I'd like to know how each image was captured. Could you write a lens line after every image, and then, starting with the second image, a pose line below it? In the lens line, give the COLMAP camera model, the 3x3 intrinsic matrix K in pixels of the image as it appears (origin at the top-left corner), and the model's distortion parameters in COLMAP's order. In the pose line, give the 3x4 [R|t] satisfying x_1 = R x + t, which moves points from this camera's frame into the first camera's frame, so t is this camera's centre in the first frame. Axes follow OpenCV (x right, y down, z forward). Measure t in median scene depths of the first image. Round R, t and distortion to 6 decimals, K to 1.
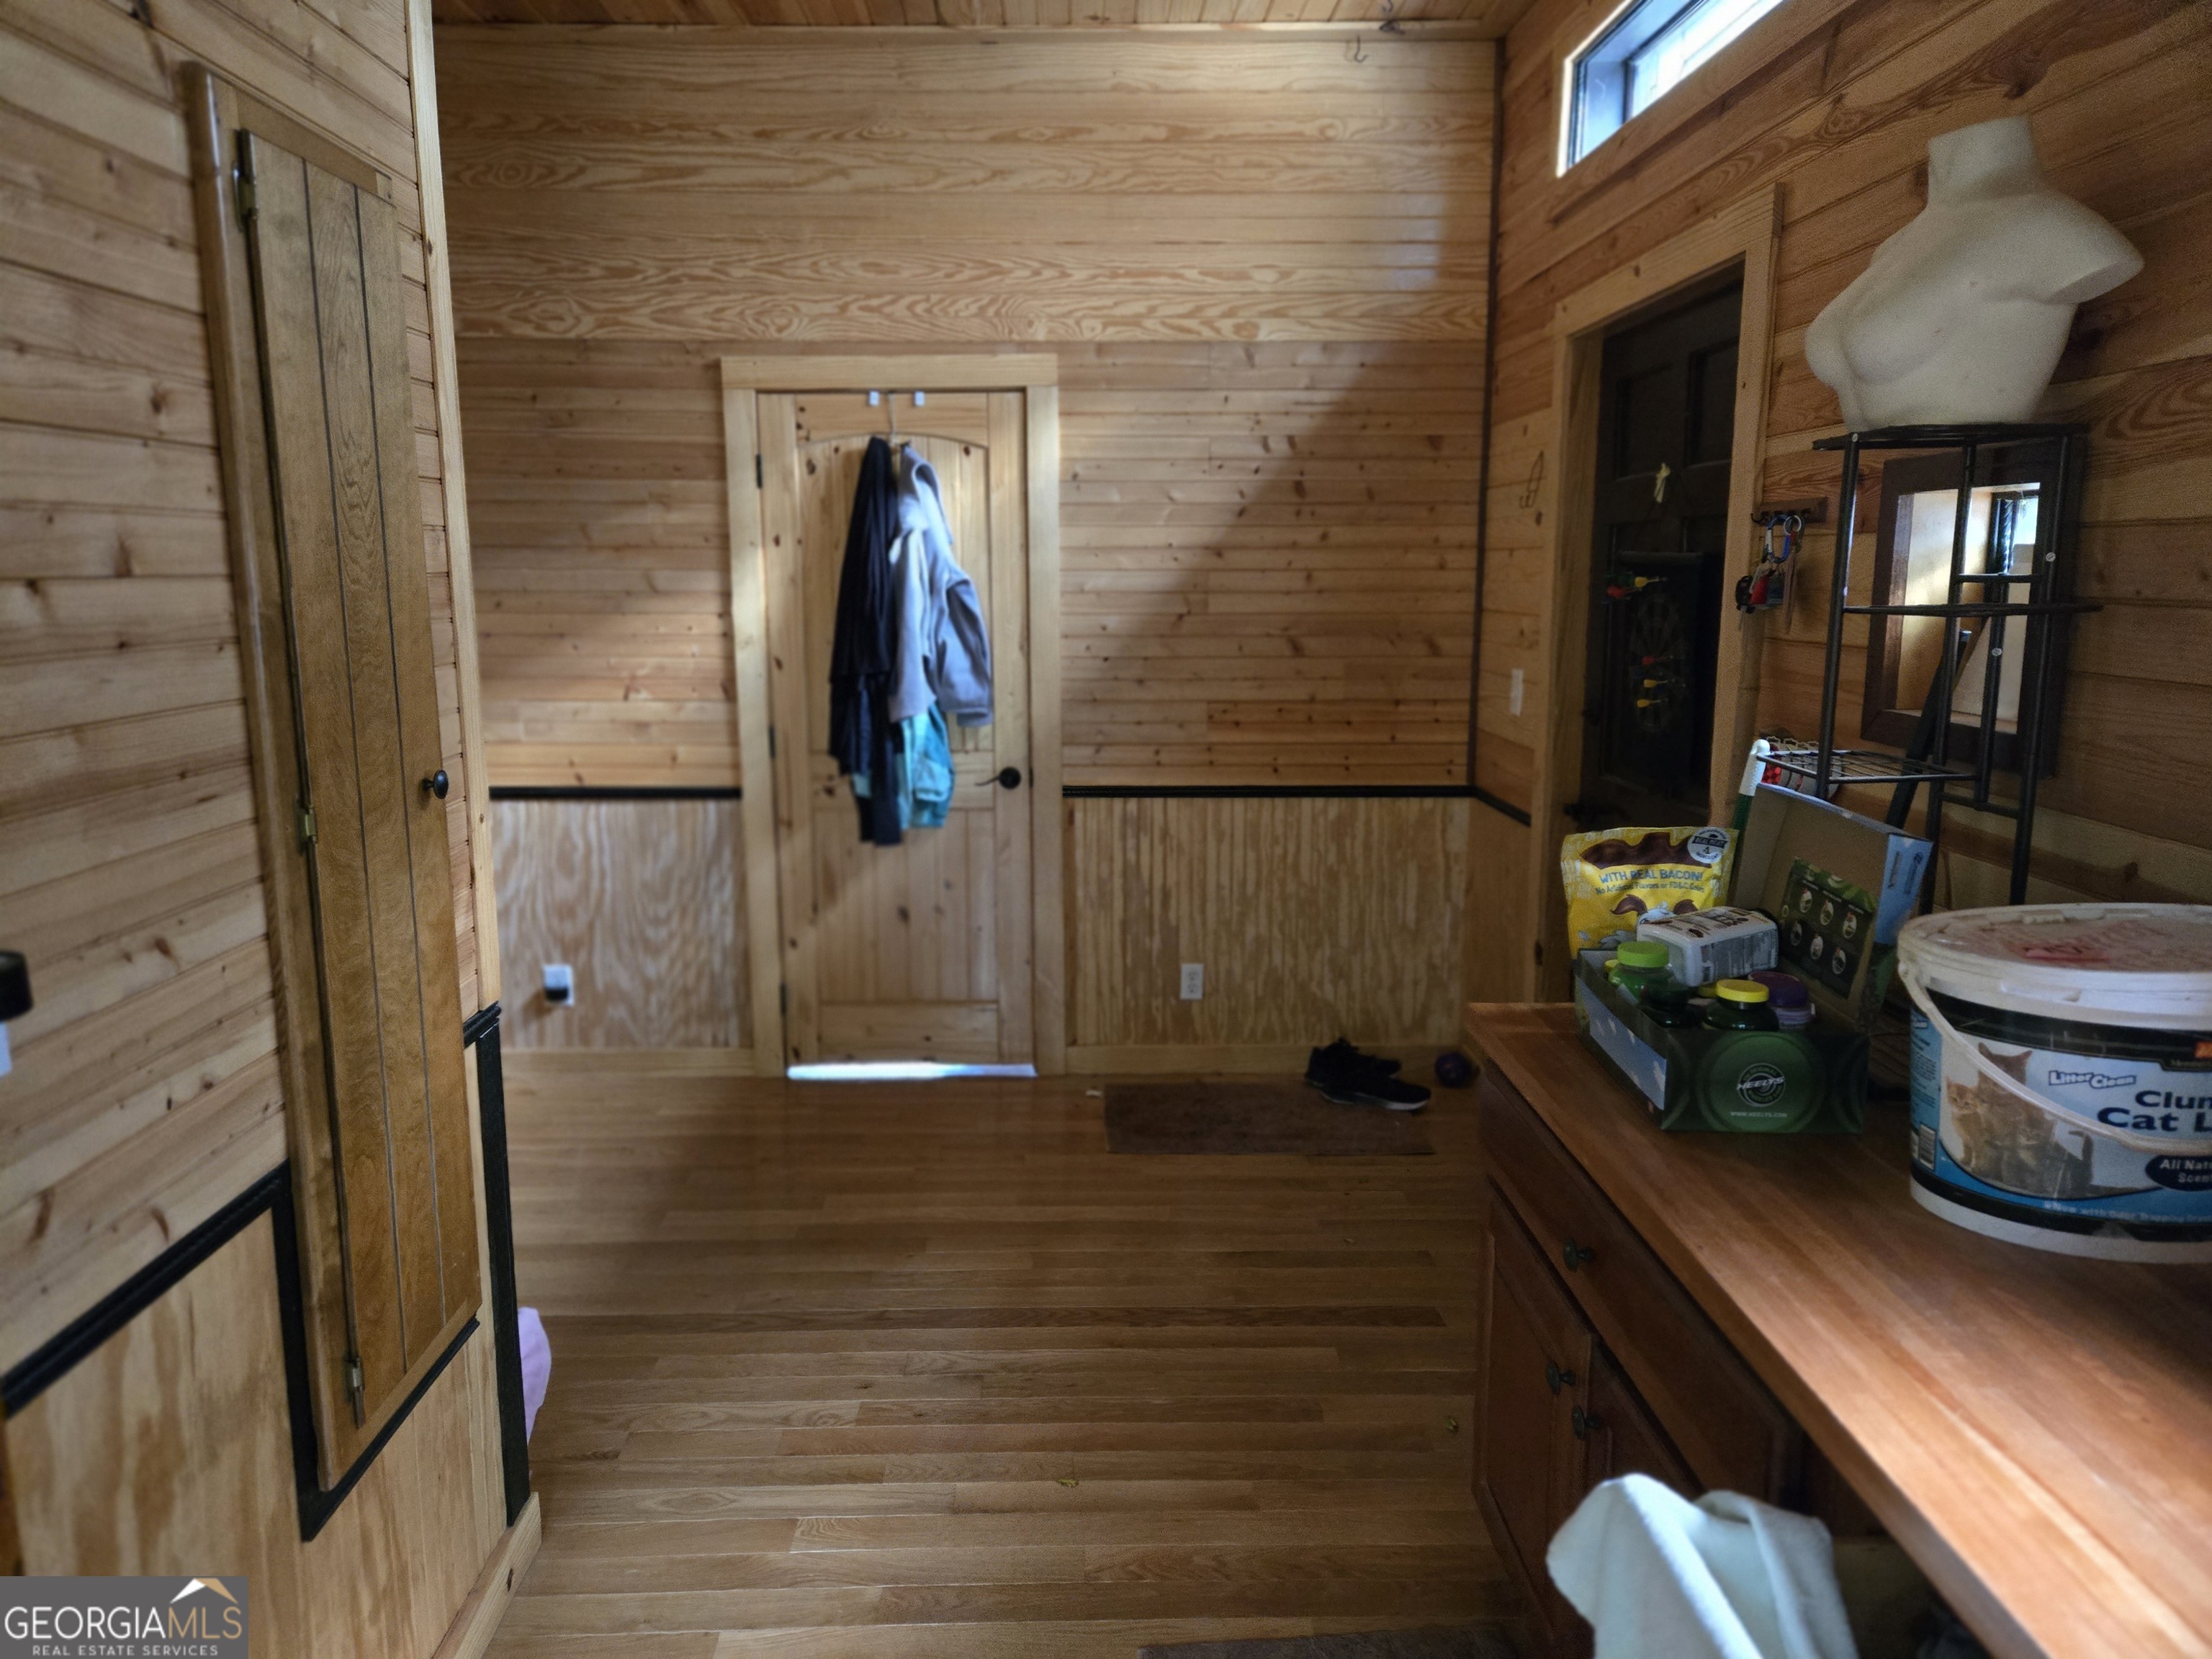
lens RADIAL K [[1469.3, 0, 1098.0], [0, 1469.3, 827.1], [0, 0, 1]] dist [0.078627, -0.066571]
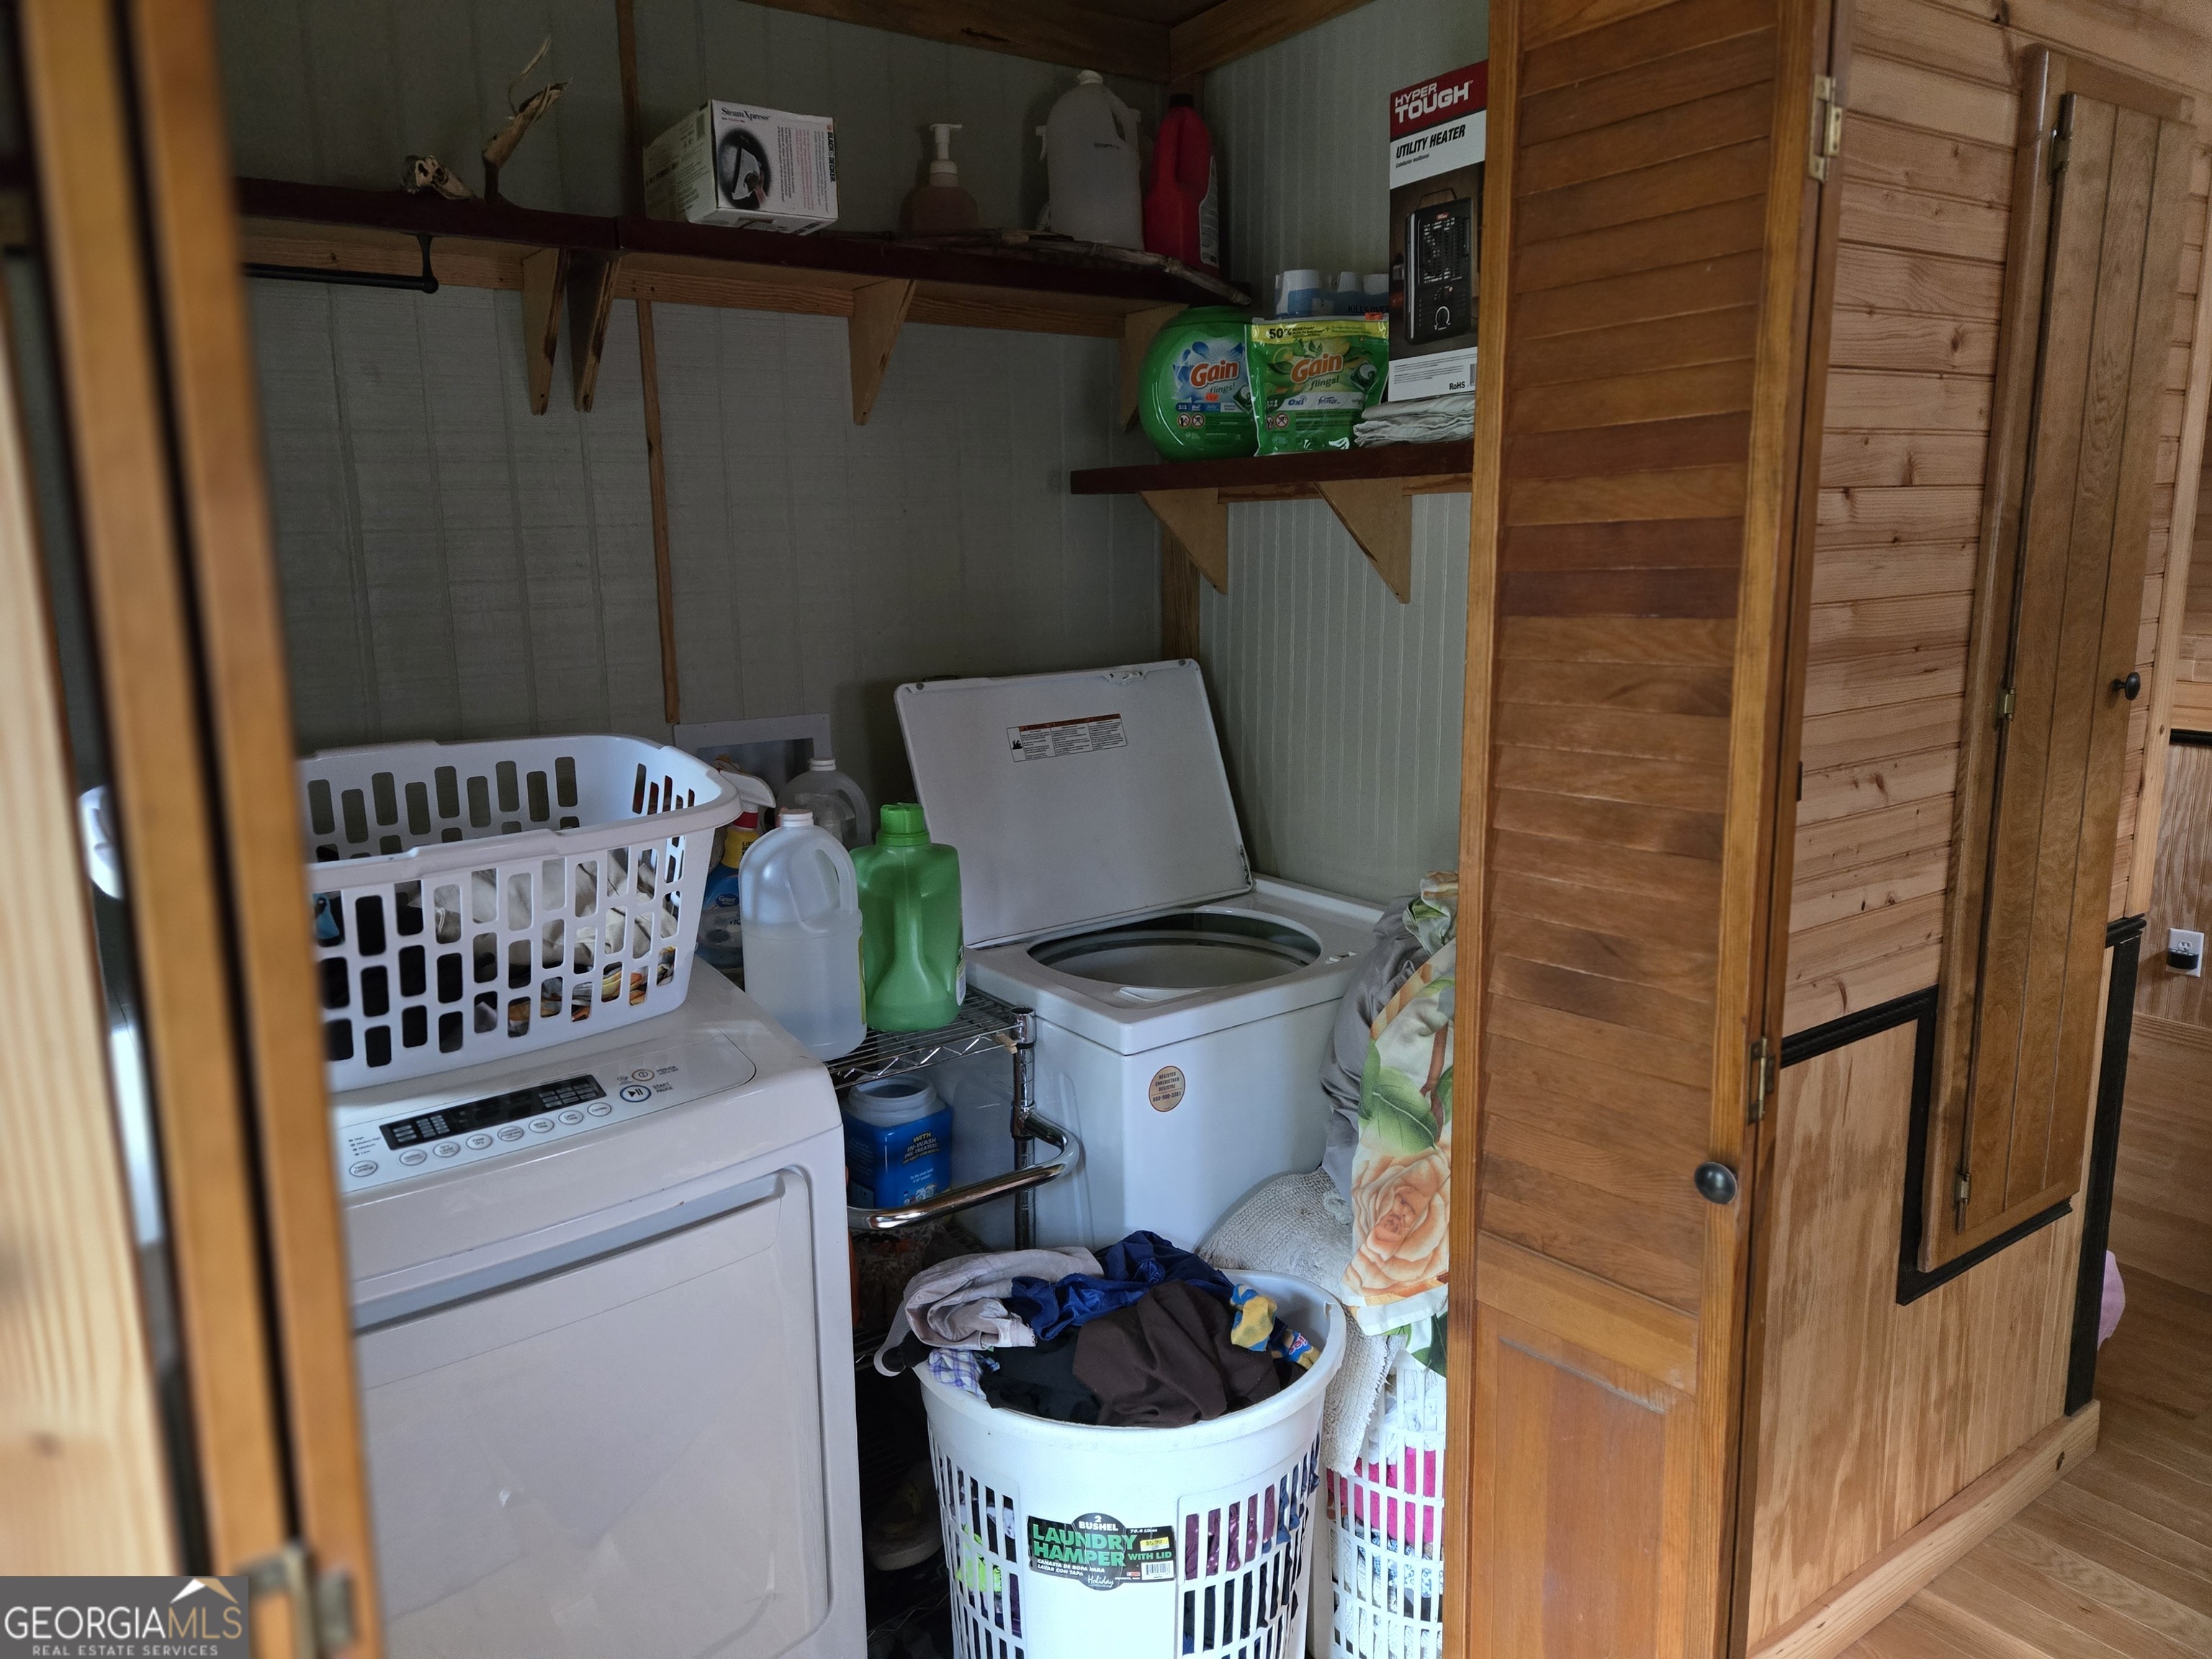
lens RADIAL K [[1469.3, 0, 1052.1], [0, 1469.3, 808.0], [0, 0, 1]] dist [0.078627, -0.066571]
pose [[0.537325, 0.142980, -0.831167, 0.043002], [-0.127050, 0.988001, 0.087825, 0.069177], [0.833751, 0.058409, 0.549043, -0.232428]]
